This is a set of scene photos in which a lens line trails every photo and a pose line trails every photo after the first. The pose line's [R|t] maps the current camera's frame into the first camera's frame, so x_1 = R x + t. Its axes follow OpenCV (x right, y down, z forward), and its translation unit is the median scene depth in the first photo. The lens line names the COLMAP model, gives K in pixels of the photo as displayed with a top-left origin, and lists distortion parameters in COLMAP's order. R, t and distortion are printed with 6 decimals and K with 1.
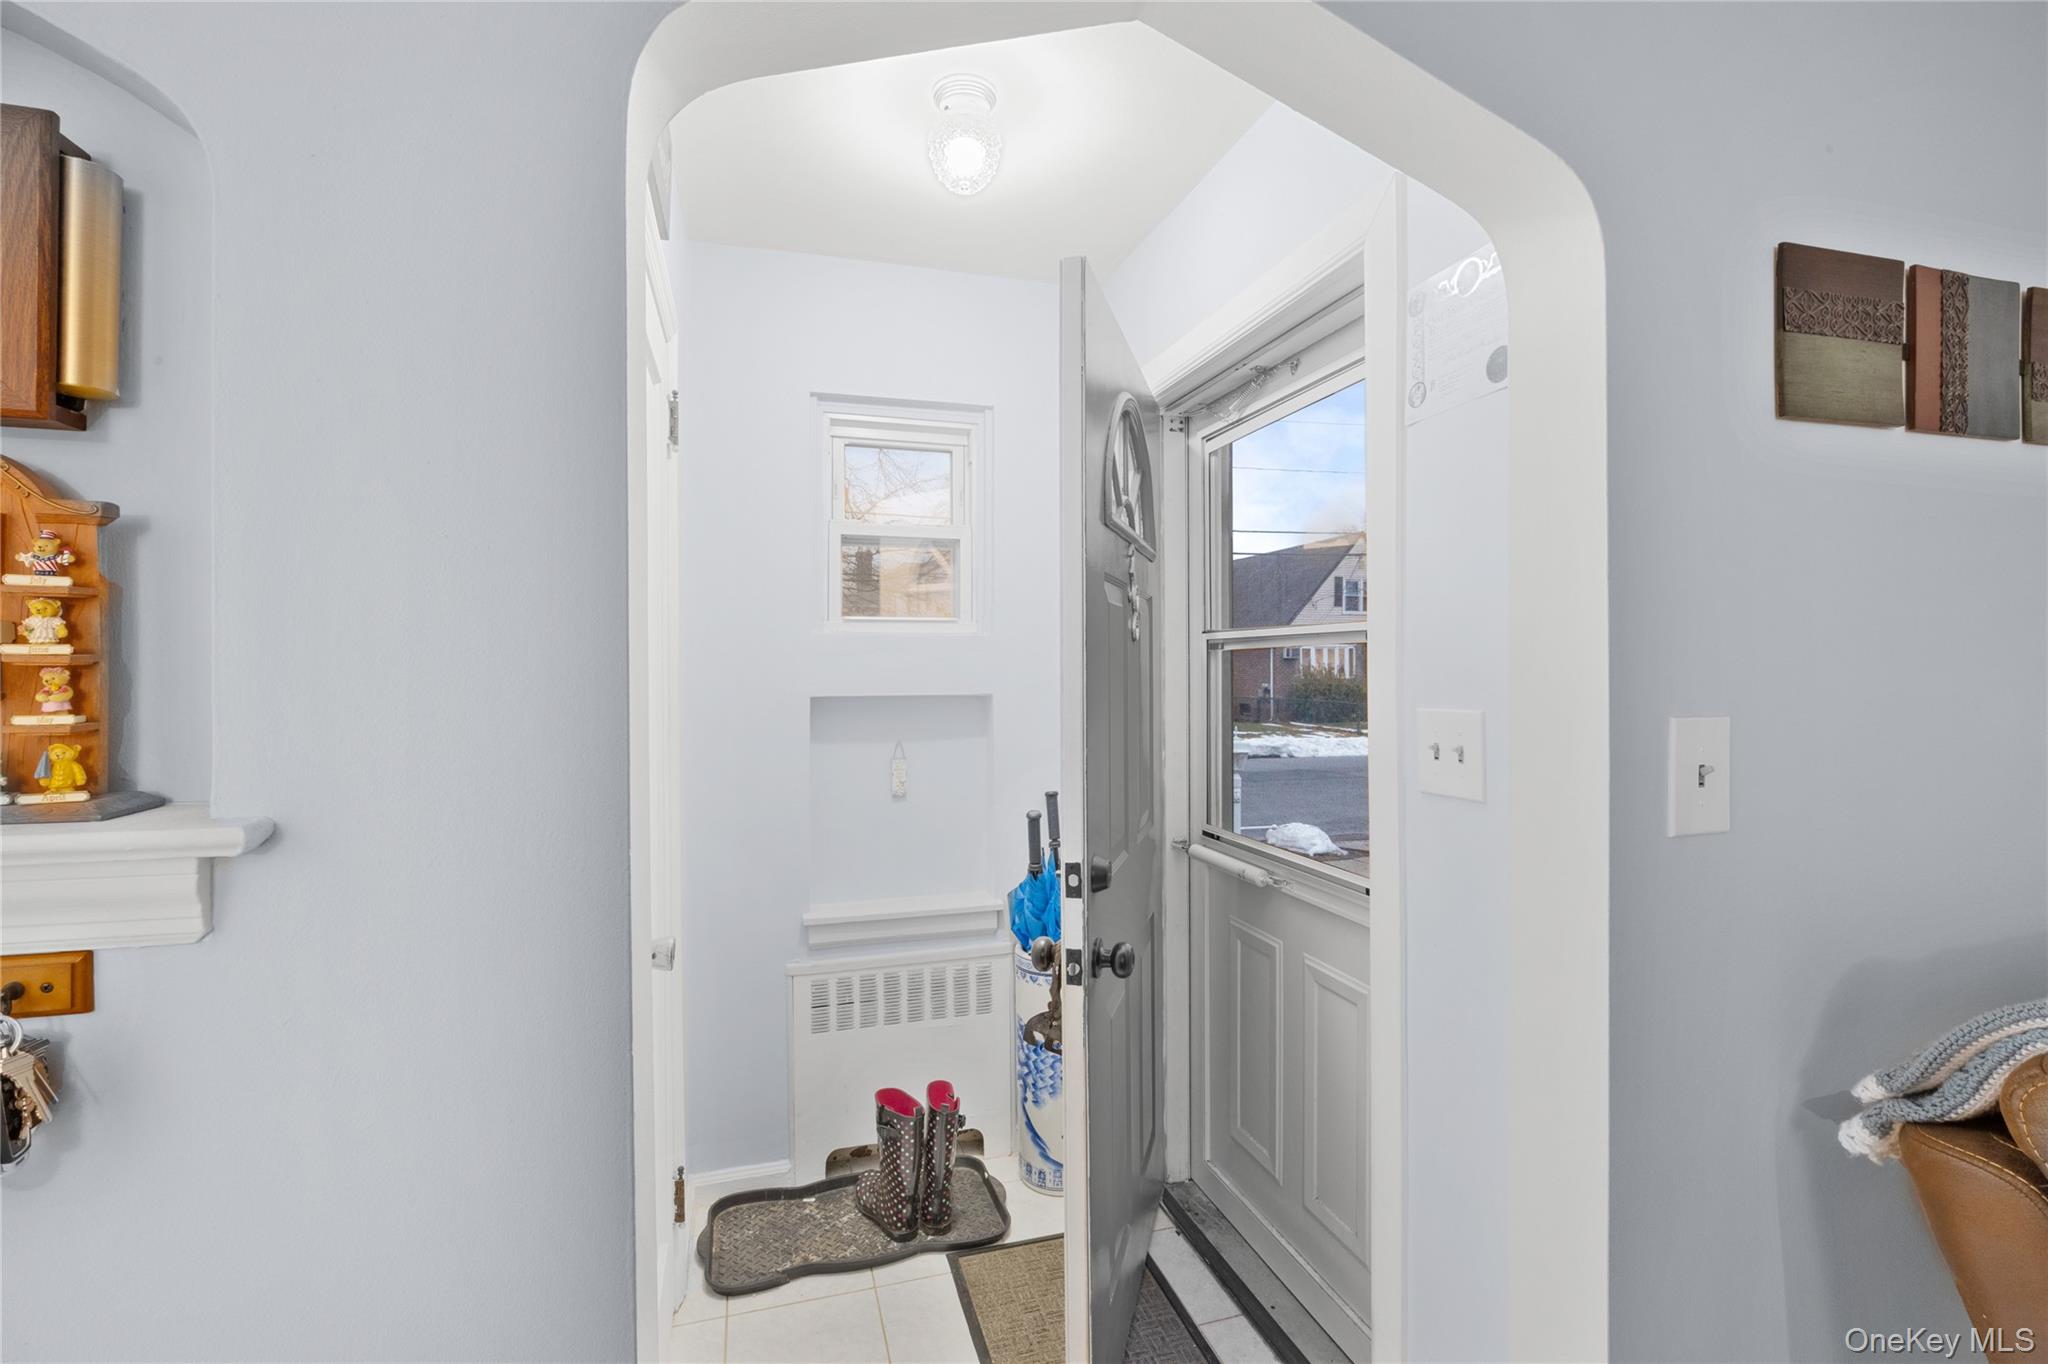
lens RADIAL K [[884.3, 0, 1020.7], [0, 884.3, 667.1], [0, 0, 1]] dist [-0.003734, -0.000265]
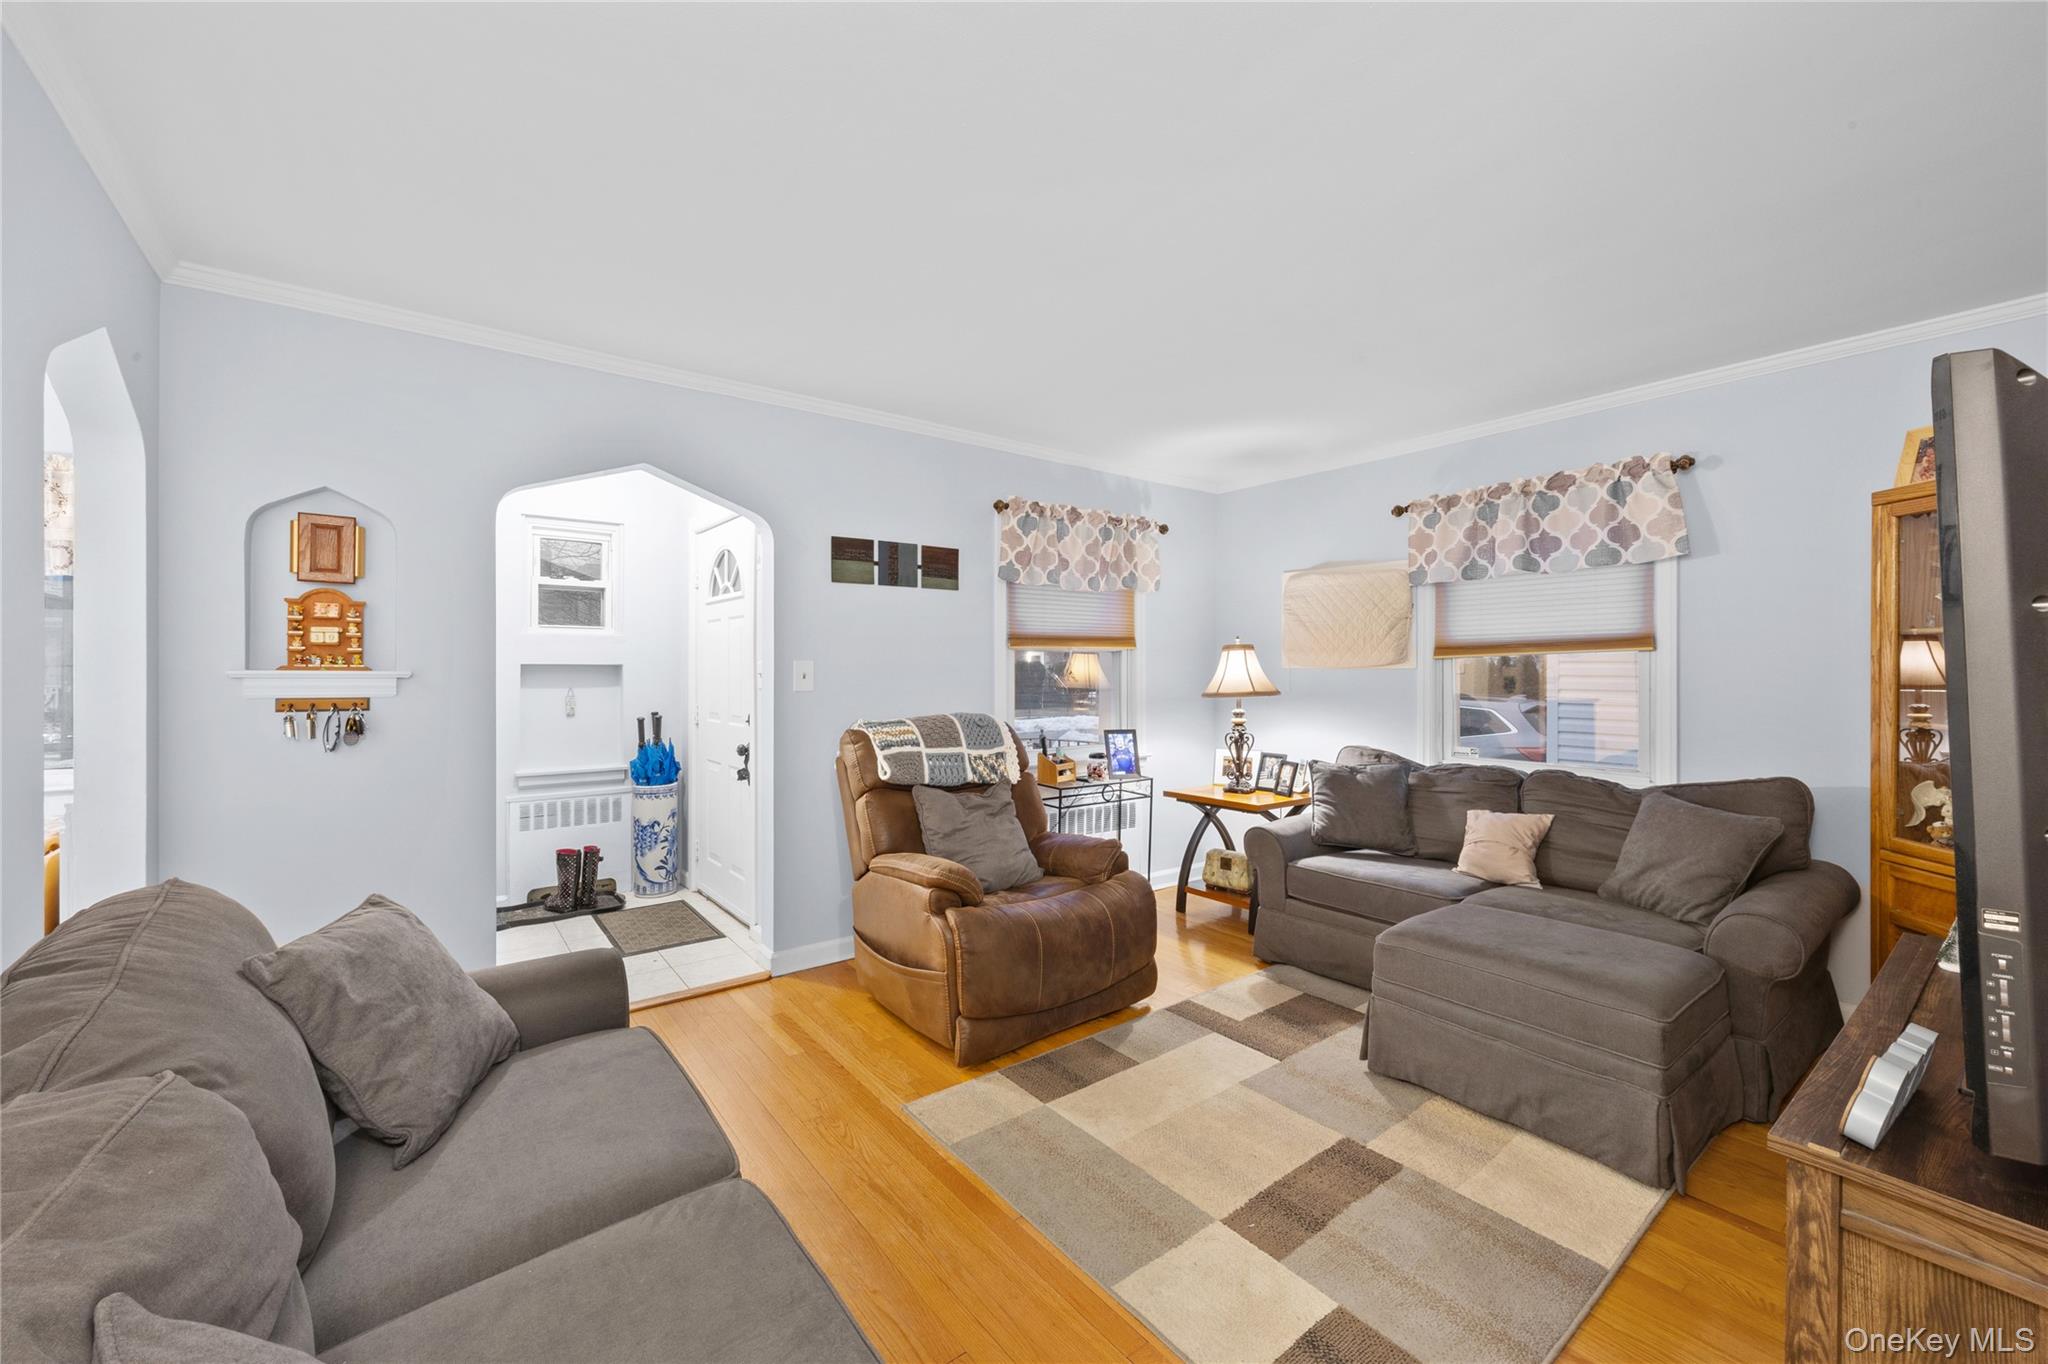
lens RADIAL K [[818.6, 0, 1023.9], [0, 818.6, 667.6], [0, 0, 1]] dist [0.011674, -0.000326]
pose [[0.937098, 0.006491, 0.349007, 0.207889], [-0.005877, 0.999979, -0.002819, 0.044446], [-0.349017, 0.000590, 0.937116, -1.311095]]
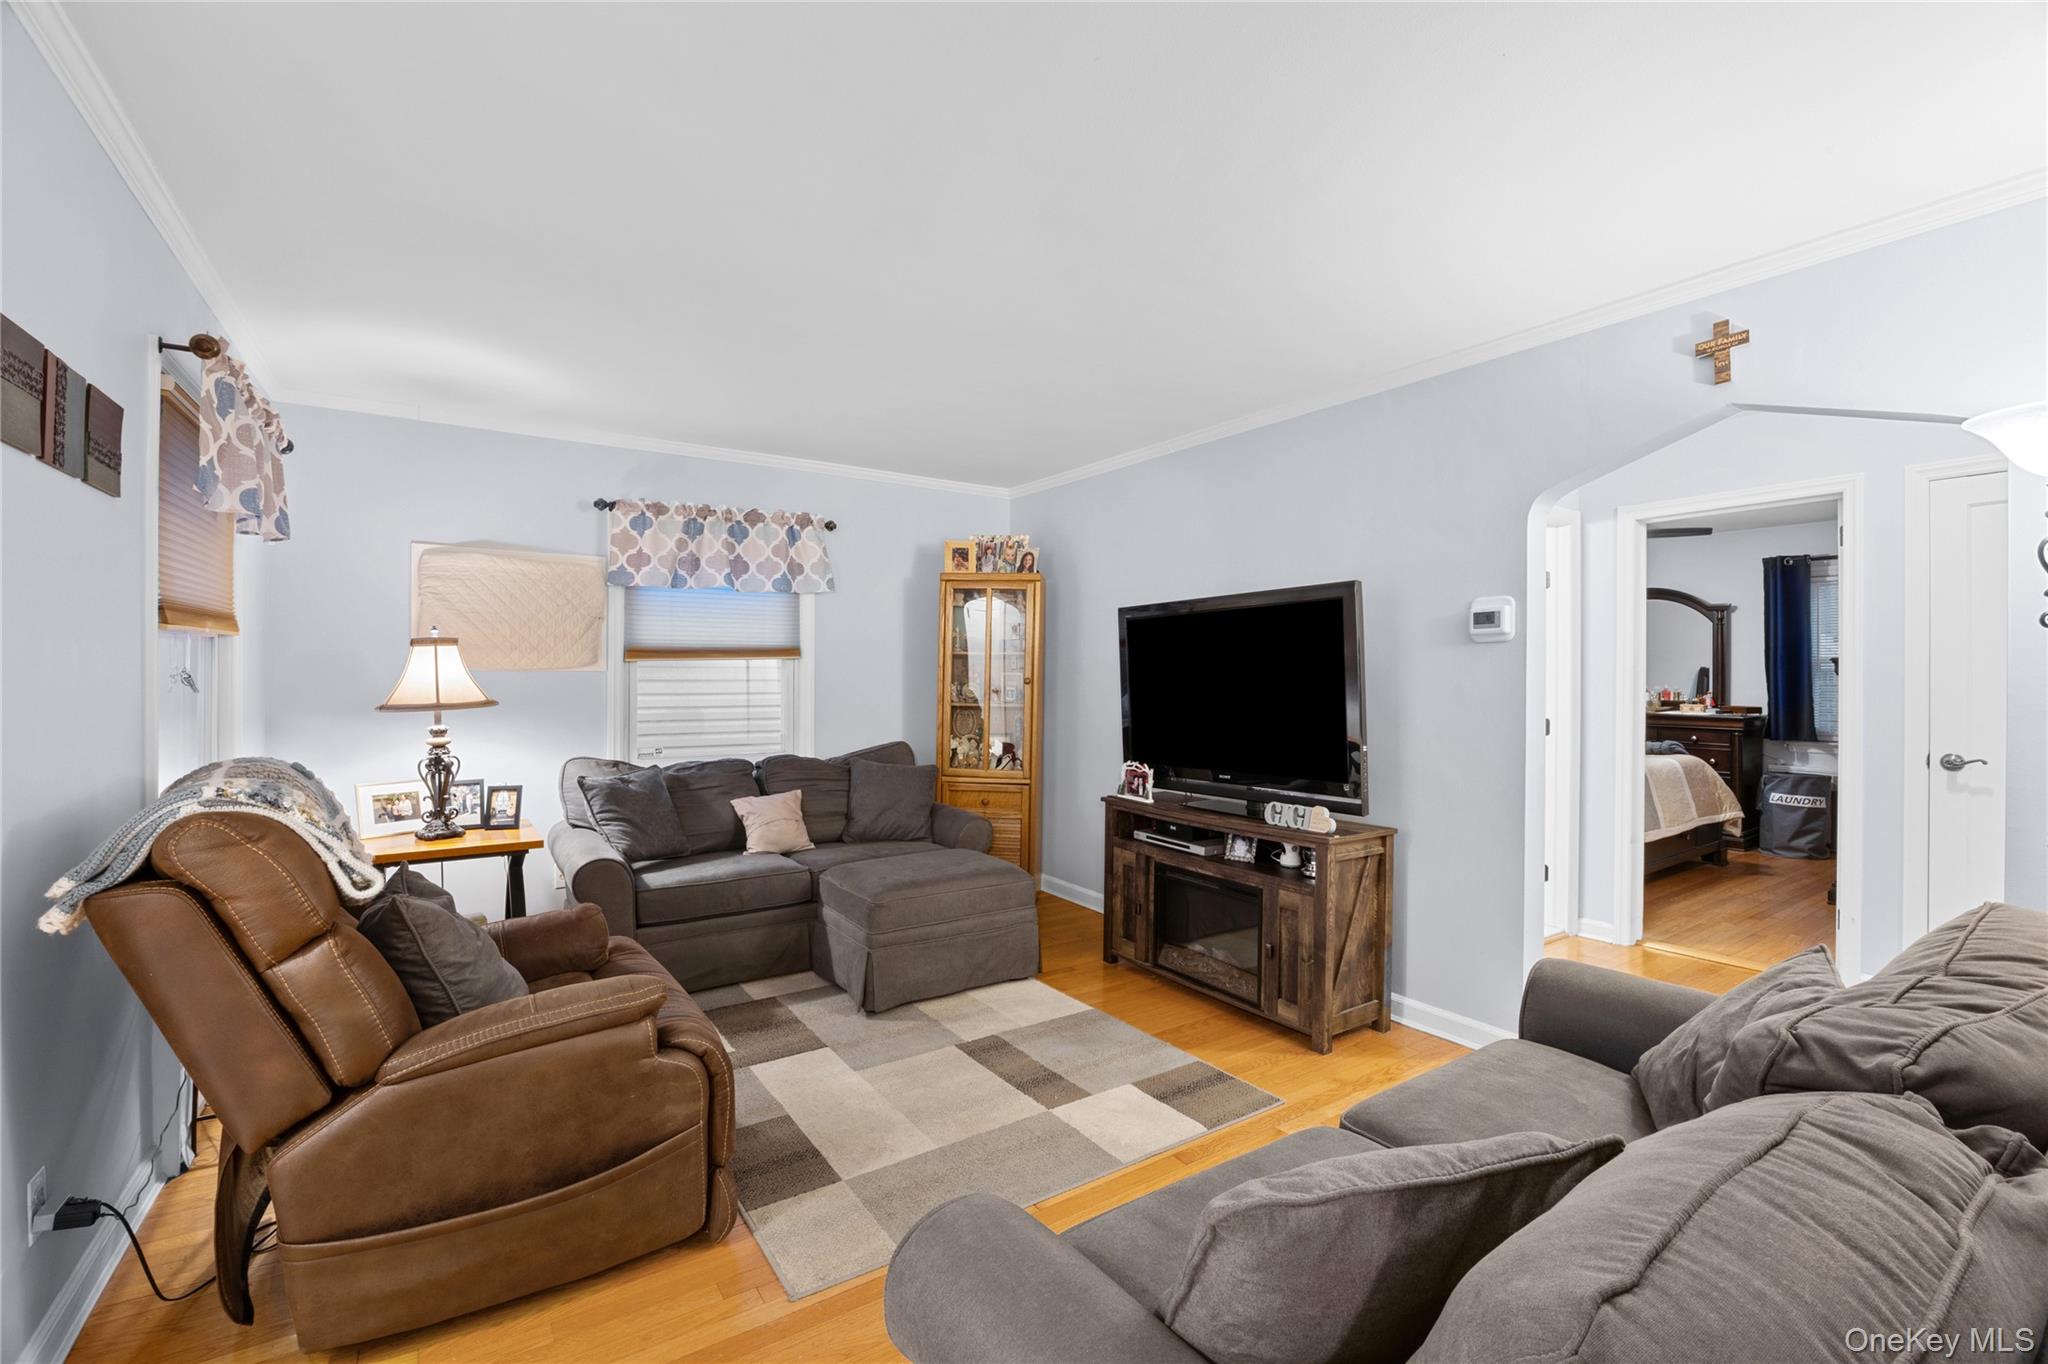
lens RADIAL K [[884.3, 0, 1028.3], [0, 884.3, 669.5], [0, 0, 1]] dist [-0.003734, -0.000265]
pose [[-0.298512, 0.008506, 0.954368, -0.477251], [-0.004612, 0.999936, -0.010355, 0.048235], [-0.954395, -0.007492, -0.298454, -0.075172]]
